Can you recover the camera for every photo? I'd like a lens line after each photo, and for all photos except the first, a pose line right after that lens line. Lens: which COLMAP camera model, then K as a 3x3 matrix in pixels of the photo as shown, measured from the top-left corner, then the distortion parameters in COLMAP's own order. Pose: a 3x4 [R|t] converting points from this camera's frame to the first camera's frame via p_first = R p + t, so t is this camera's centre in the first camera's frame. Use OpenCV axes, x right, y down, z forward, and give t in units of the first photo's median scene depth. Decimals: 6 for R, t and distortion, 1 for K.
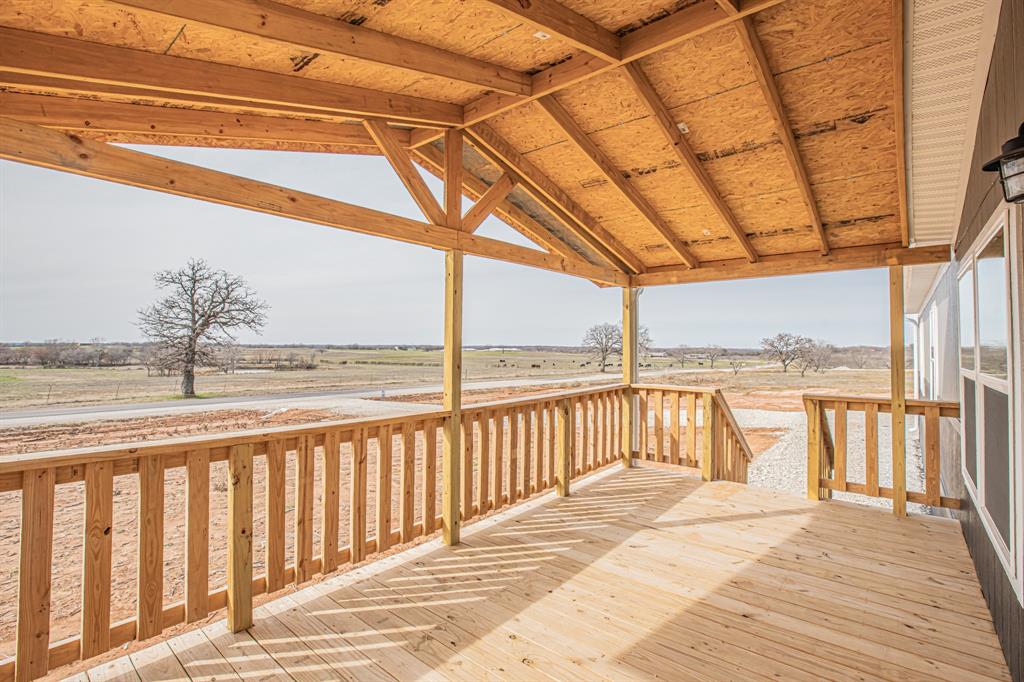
lens RADIAL K [[474.8, 0, 512.0], [0, 474.8, 341.0], [0, 0, 1]] dist [-0.047182, 0.013861]
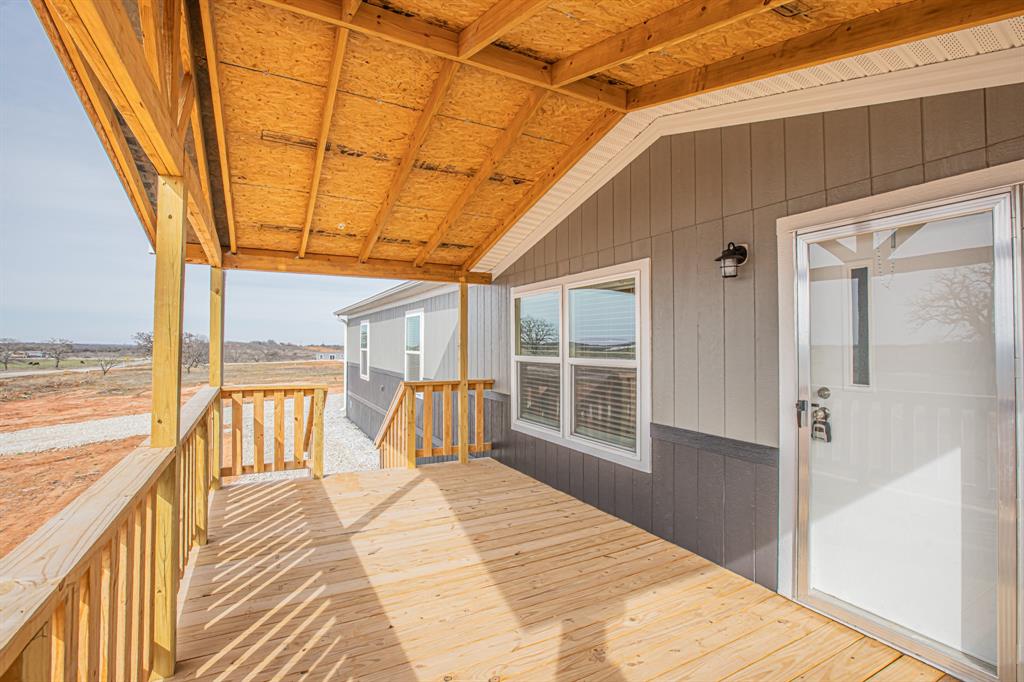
lens RADIAL K [[474.8, 0, 512.0], [0, 474.8, 341.0], [0, 0, 1]] dist [-0.047182, 0.013861]
pose [[0.380618, 0.004341, 0.924722, -0.419132], [-0.014059, 0.999901, 0.001092, 0.006005], [-0.924625, -0.013416, 0.380641, 0.322900]]
